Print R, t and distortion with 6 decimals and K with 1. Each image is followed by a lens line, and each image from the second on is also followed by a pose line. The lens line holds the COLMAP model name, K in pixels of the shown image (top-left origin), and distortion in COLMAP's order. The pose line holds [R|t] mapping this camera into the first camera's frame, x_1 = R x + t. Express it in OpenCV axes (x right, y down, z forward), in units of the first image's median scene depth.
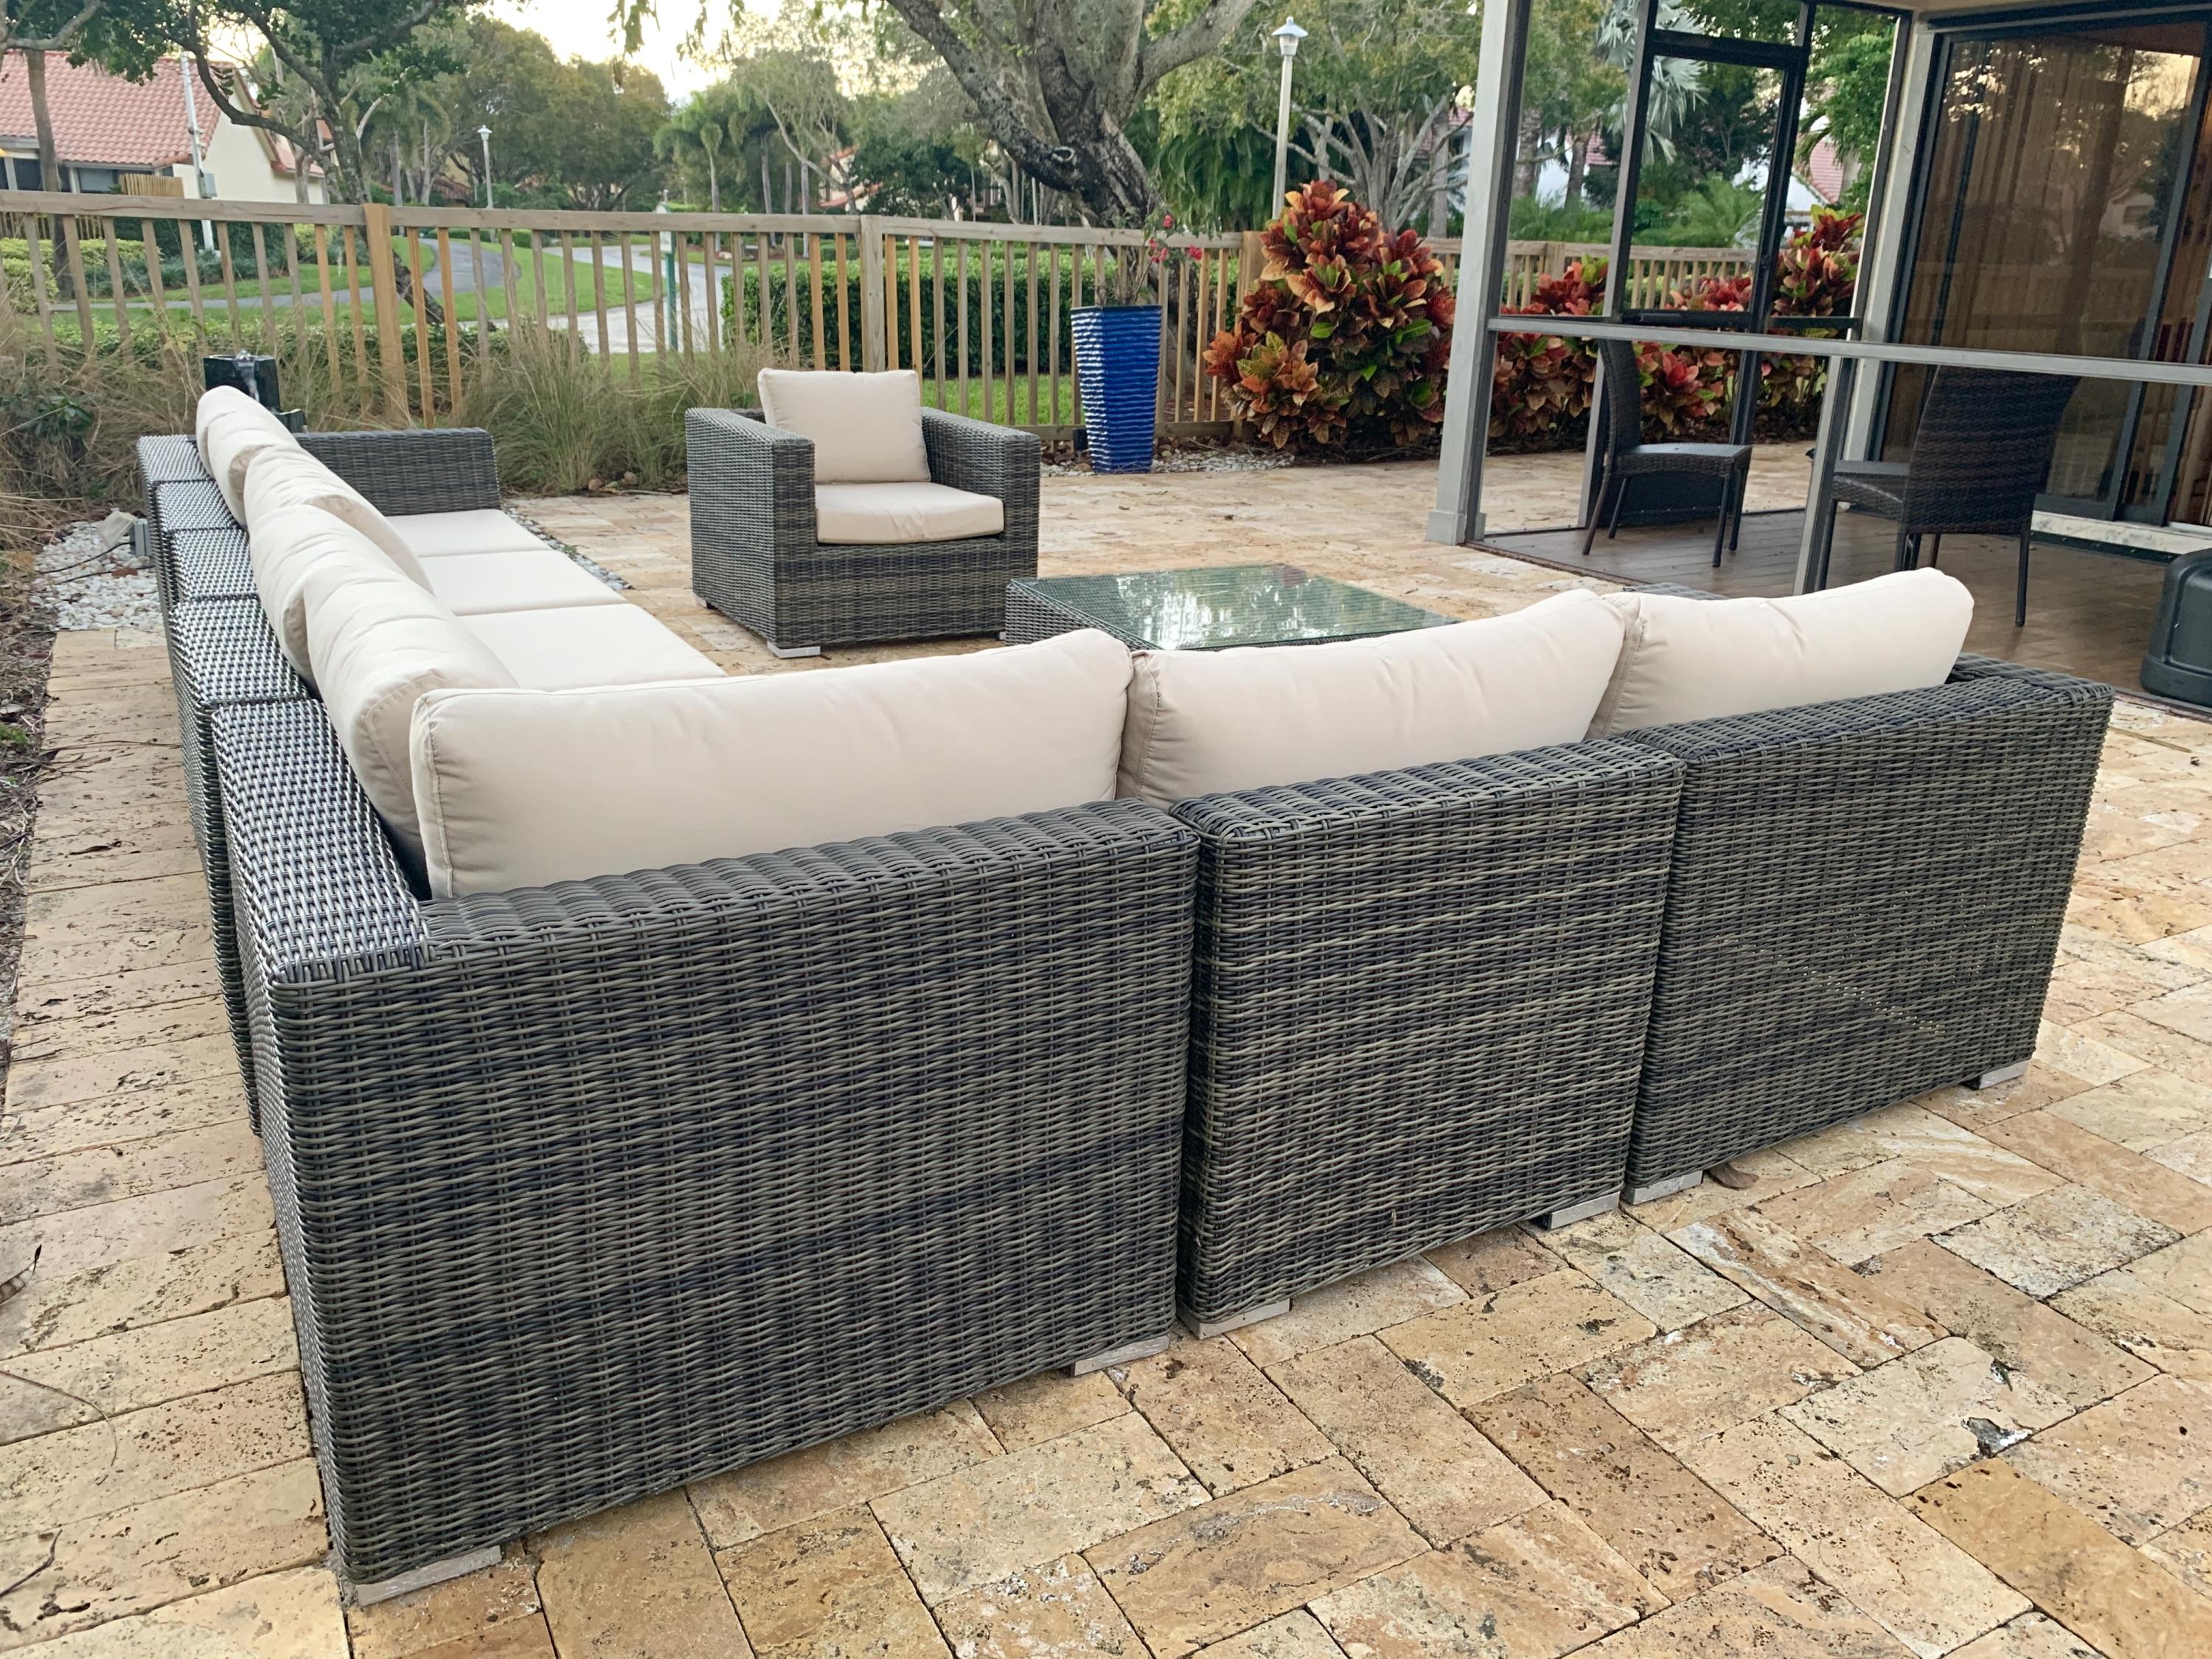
lens RADIAL K [[1683.5, 0, 1096.3], [0, 1683.5, 826.8], [0, 0, 1]] dist [0.020859, -0.025235]
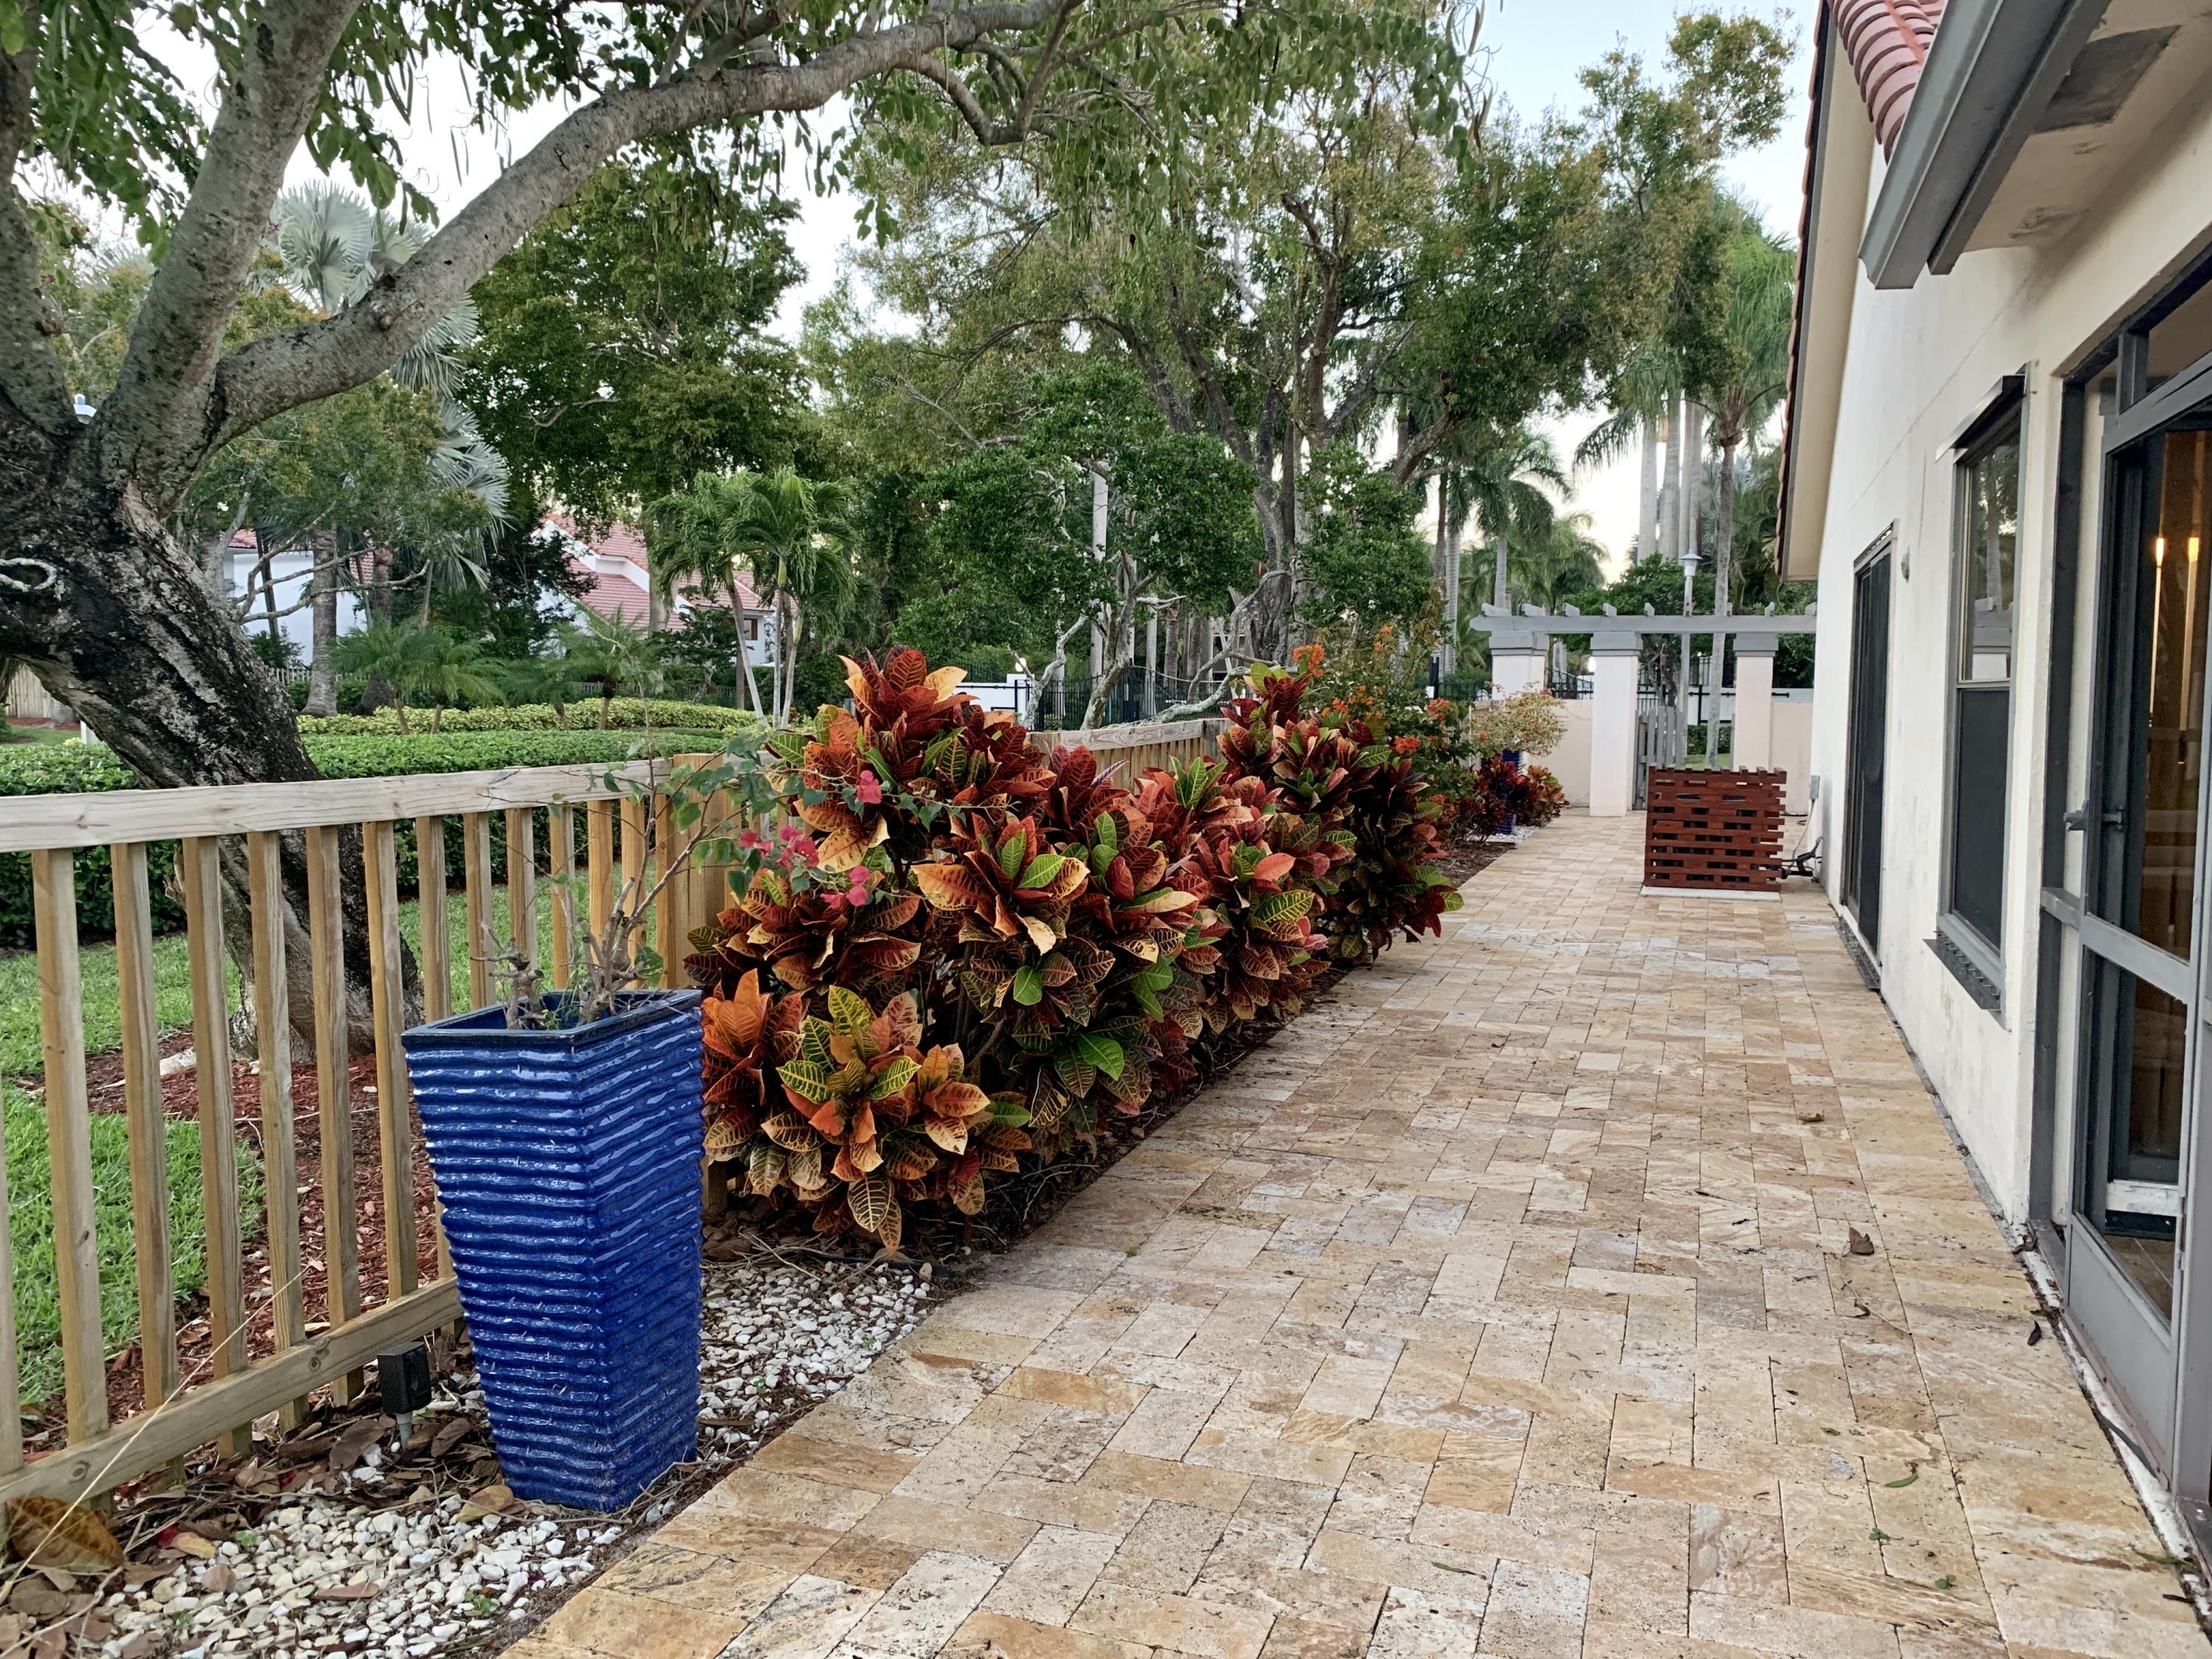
lens RADIAL K [[1683.5, 0, 1117.0], [0, 1683.5, 838.3], [0, 0, 1]] dist [0.020859, -0.025235]
pose [[0.749244, -0.082979, 0.657075, -0.118951], [0.228486, 0.963595, -0.138848, -0.259062], [-0.621633, 0.254163, 0.740928, 0.647067]]
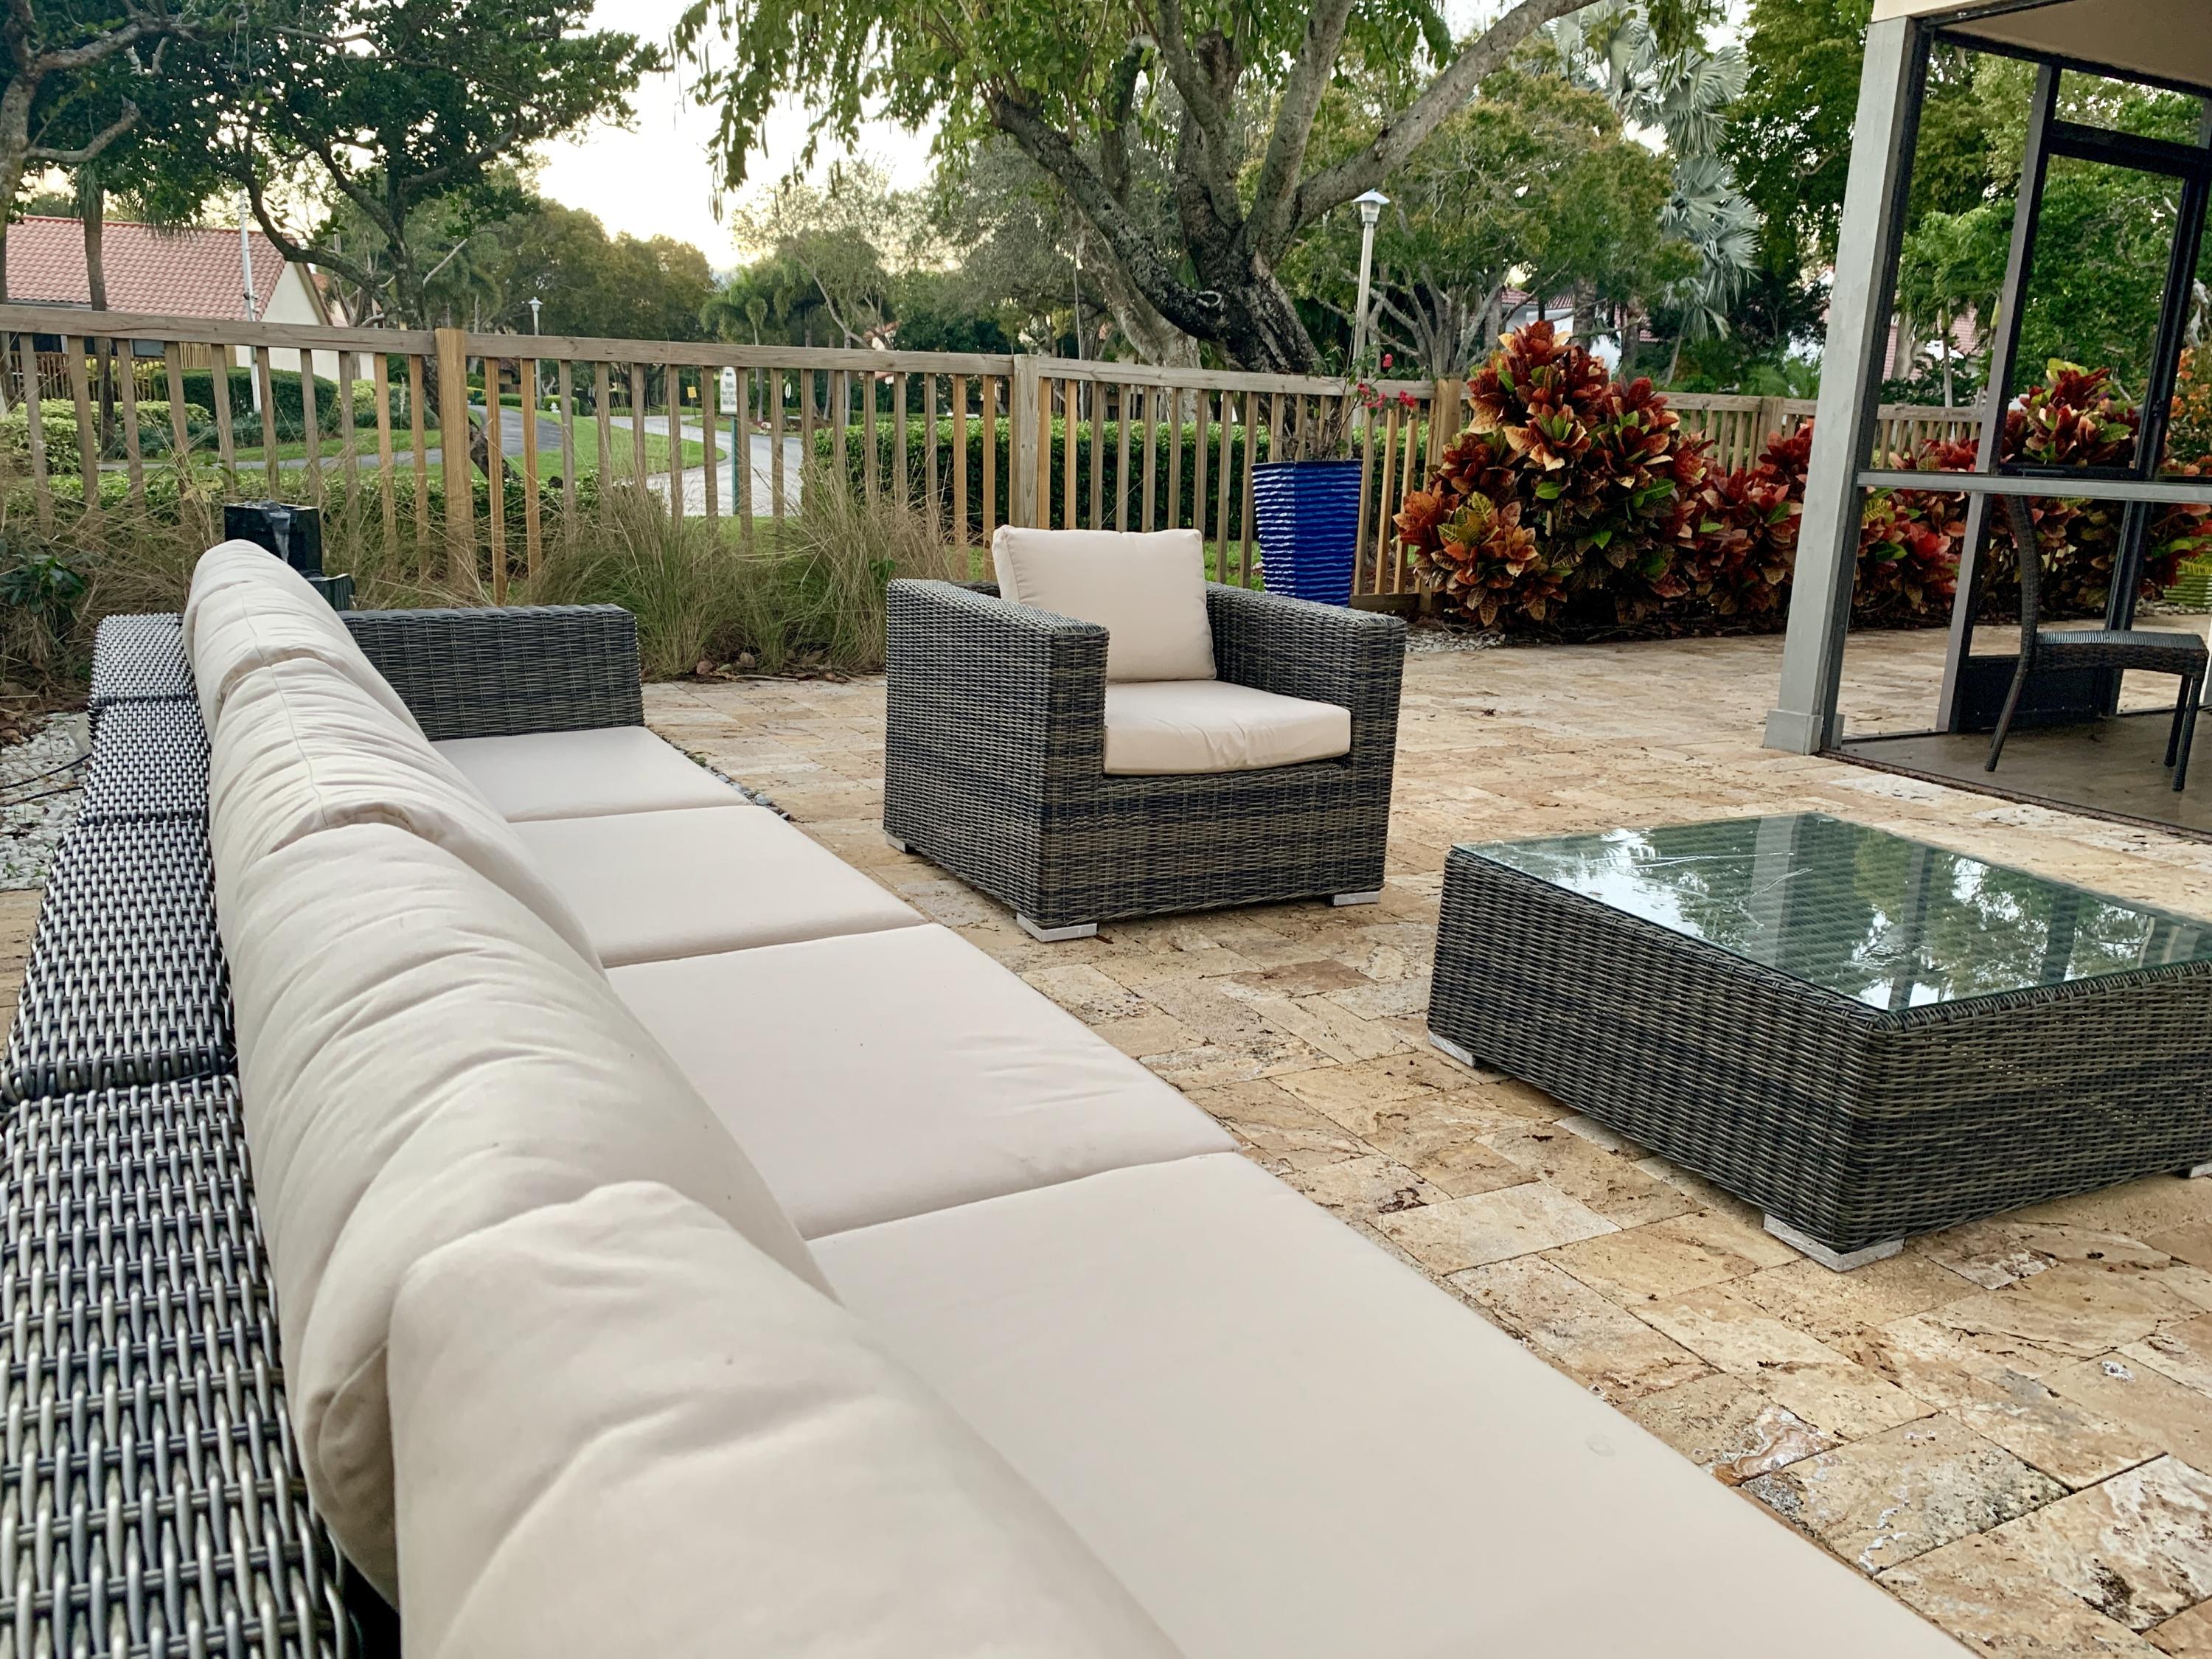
lens RADIAL K [[1683.5, 0, 1100.3], [0, 1683.5, 840.7], [0, 0, 1]] dist [0.020859, -0.025235]
pose [[0.999910, 0.009573, -0.009363, -0.079710], [-0.010353, 0.996136, -0.087211, -0.041312], [0.008492, 0.087300, 0.996146, 0.163734]]
